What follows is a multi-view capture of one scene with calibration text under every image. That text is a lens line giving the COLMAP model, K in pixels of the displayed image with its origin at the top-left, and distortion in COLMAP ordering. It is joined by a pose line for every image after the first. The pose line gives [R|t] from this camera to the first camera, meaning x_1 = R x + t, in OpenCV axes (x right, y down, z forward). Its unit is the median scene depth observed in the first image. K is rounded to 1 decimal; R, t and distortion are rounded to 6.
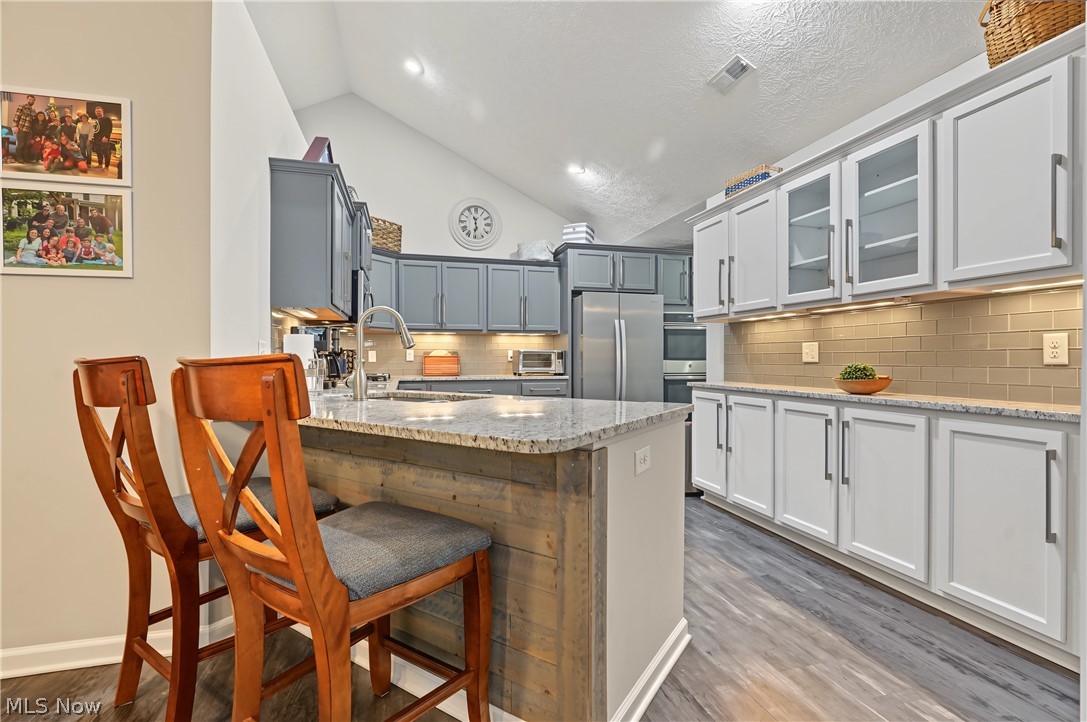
lens RADIAL K [[500.8, 0, 545.5], [0, 500.8, 361.8], [0, 0, 1]] dist [-0.004772, 0.001778]
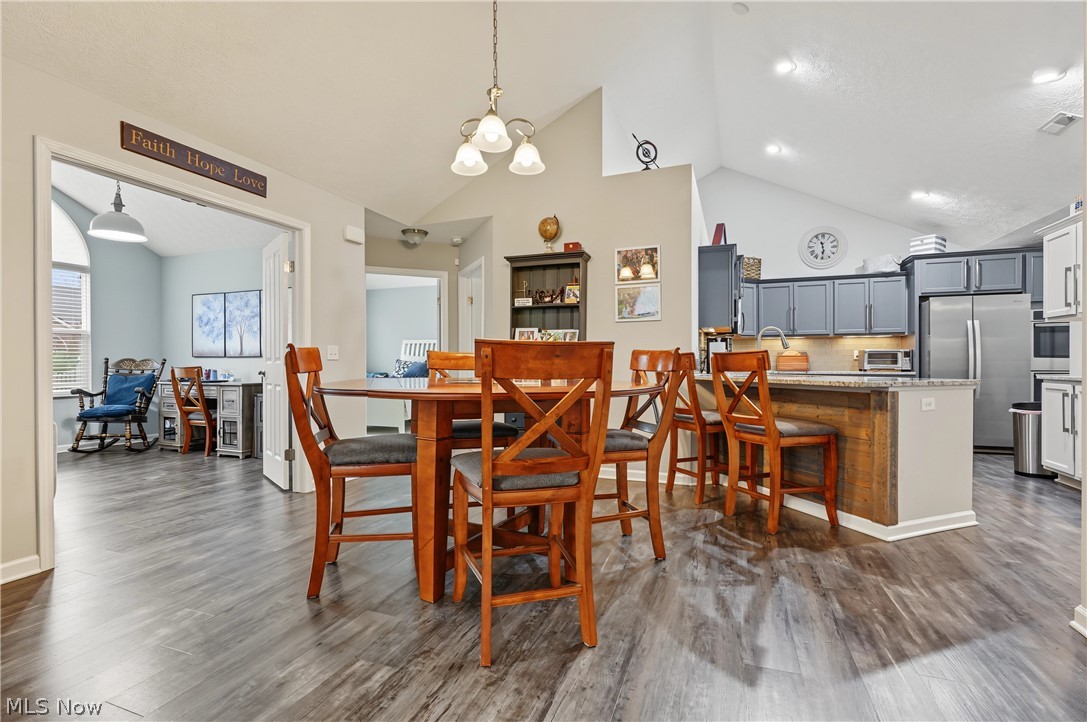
lens RADIAL K [[500.8, 0, 546.3], [0, 500.8, 363.7], [0, 0, 1]] dist [-0.004772, 0.001778]
pose [[0.804612, -0.000906, -0.593800, 0.045492], [-0.001222, 0.999994, -0.003181, 0.014288], [0.593800, 0.003286, 0.804606, -0.413377]]
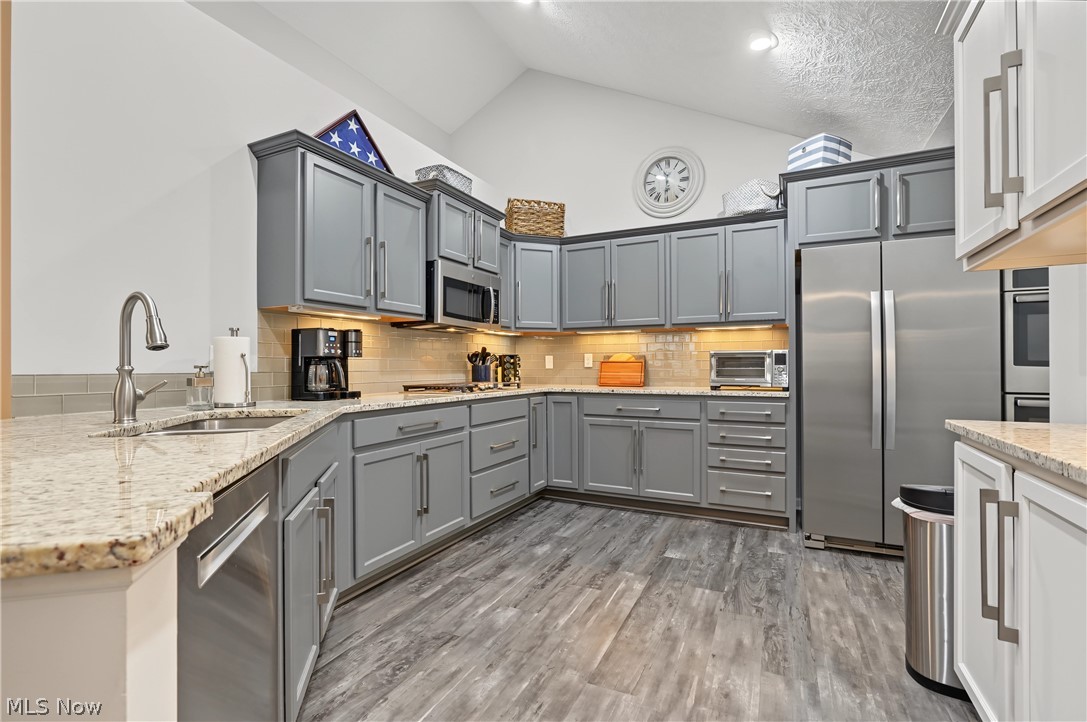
lens RADIAL K [[500.8, 0, 545.0], [0, 500.8, 364.7], [0, 0, 1]] dist [-0.004772, 0.001778]
pose [[0.748968, -0.002809, -0.662600, 0.229243], [0.000440, 0.999993, -0.003742, -0.003101], [0.662606, 0.002511, 0.748964, 0.351291]]
